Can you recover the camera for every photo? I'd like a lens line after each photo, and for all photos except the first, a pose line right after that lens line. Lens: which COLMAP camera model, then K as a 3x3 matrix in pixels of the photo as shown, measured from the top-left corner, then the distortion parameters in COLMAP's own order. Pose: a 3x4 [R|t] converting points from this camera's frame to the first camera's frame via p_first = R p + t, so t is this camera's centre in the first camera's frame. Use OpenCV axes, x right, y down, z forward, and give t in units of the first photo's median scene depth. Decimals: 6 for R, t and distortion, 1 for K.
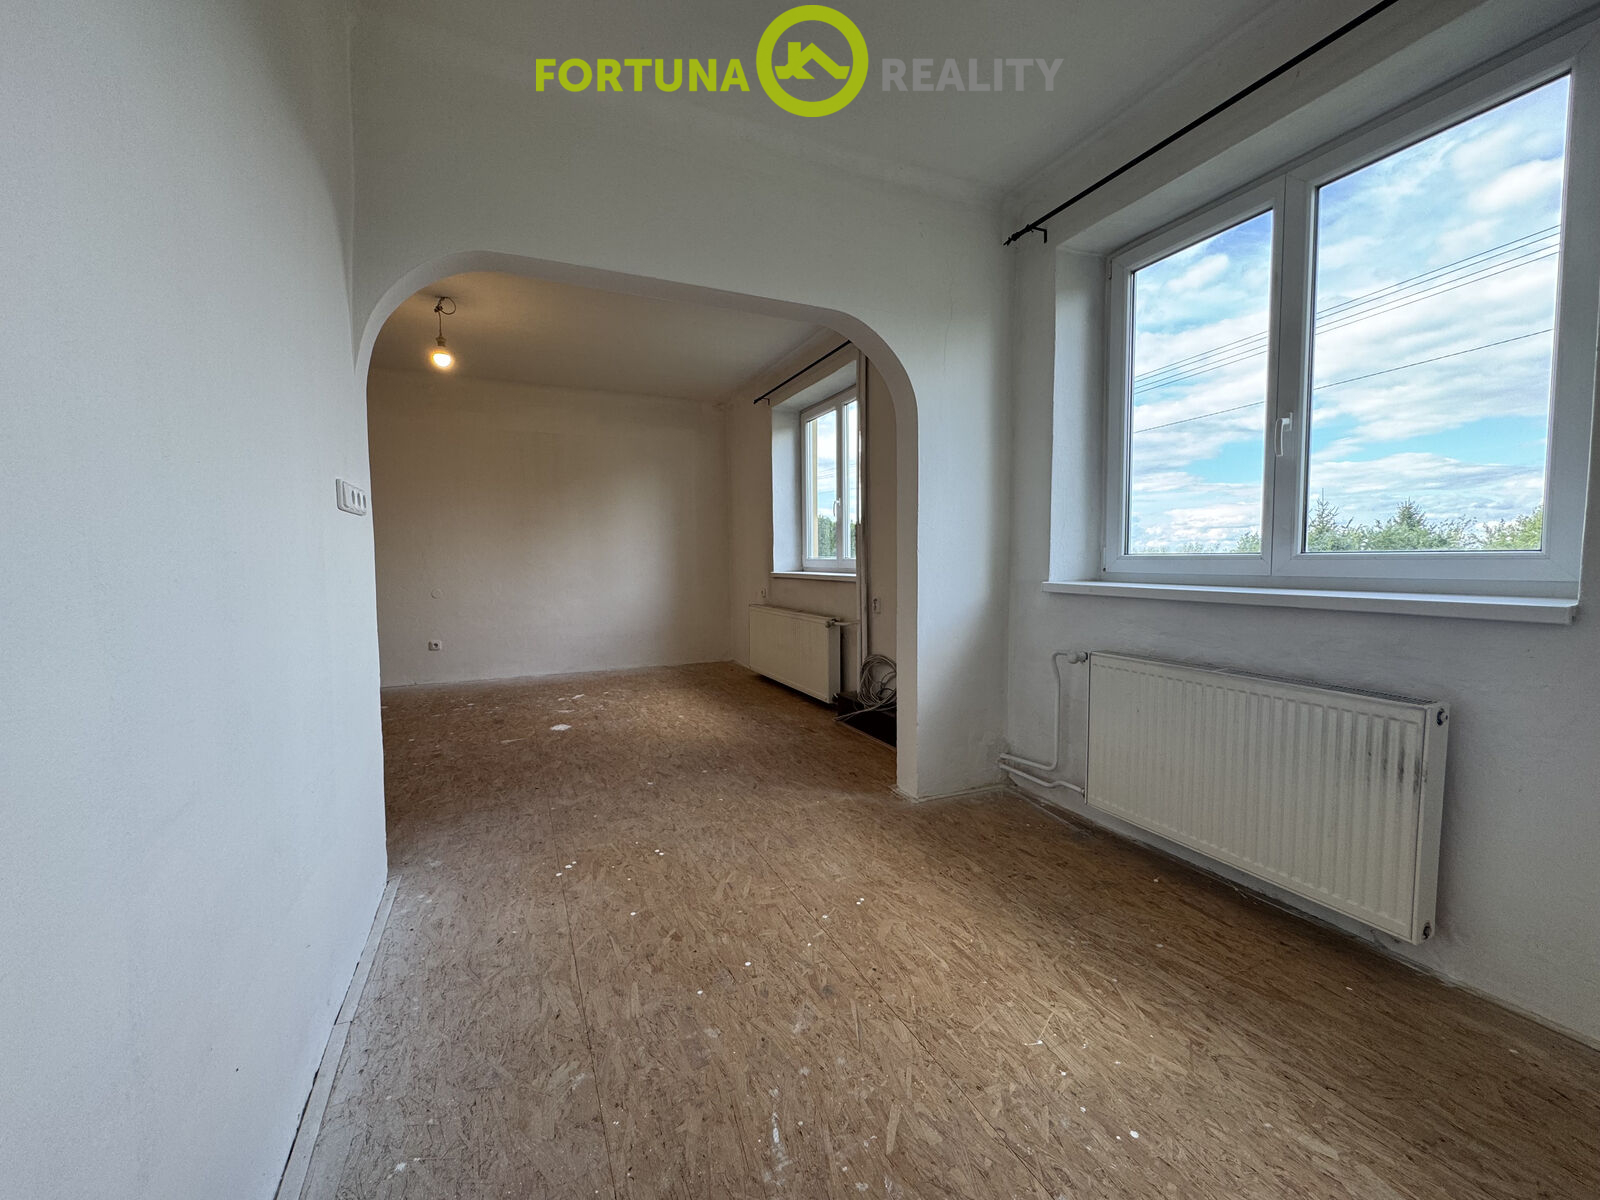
lens RADIAL K [[642.0, 0, 795.3], [0, 642.0, 599.0], [0, 0, 1]] dist [0.012136, 0.000400]
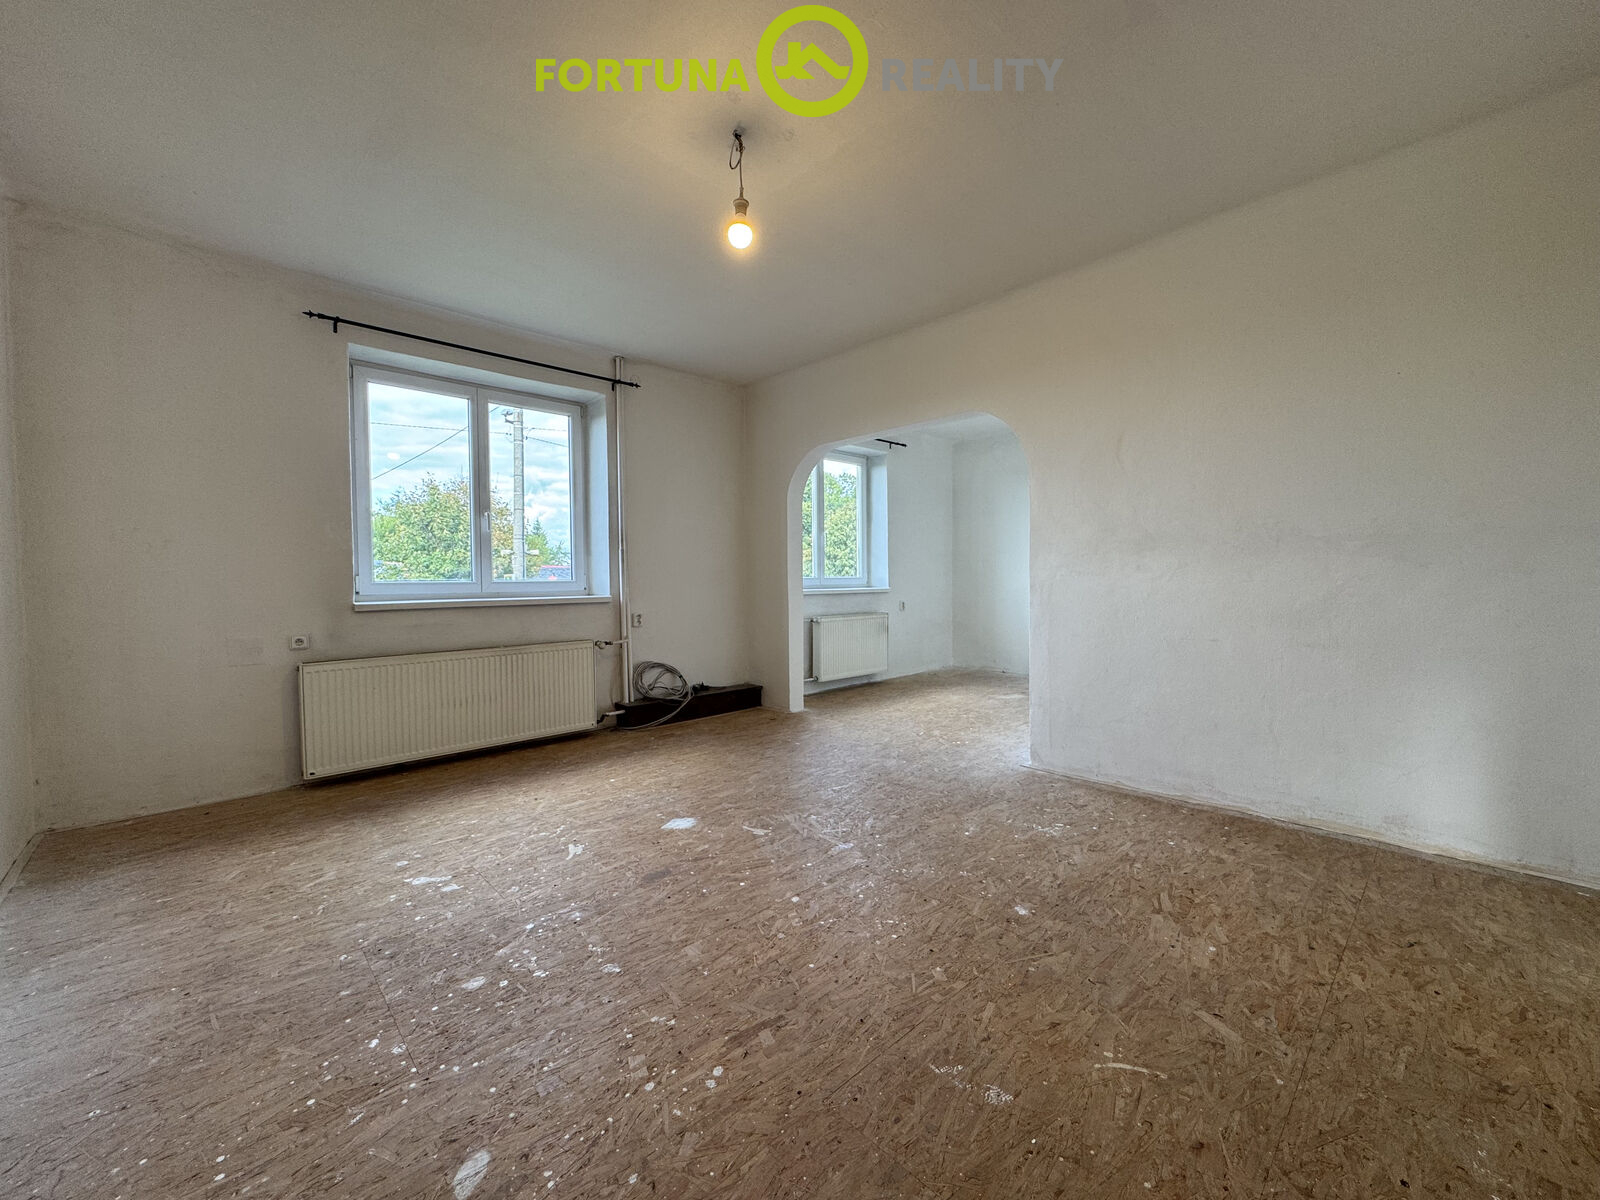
lens RADIAL K [[642.0, 0, 784.1], [0, 642.0, 604.0], [0, 0, 1]] dist [0.012136, 0.000400]
pose [[-0.332698, -0.032398, 0.942477, -1.098447], [0.065224, 0.996226, 0.057270, -0.071865], [-0.940775, 0.080526, -0.329330, 1.169492]]
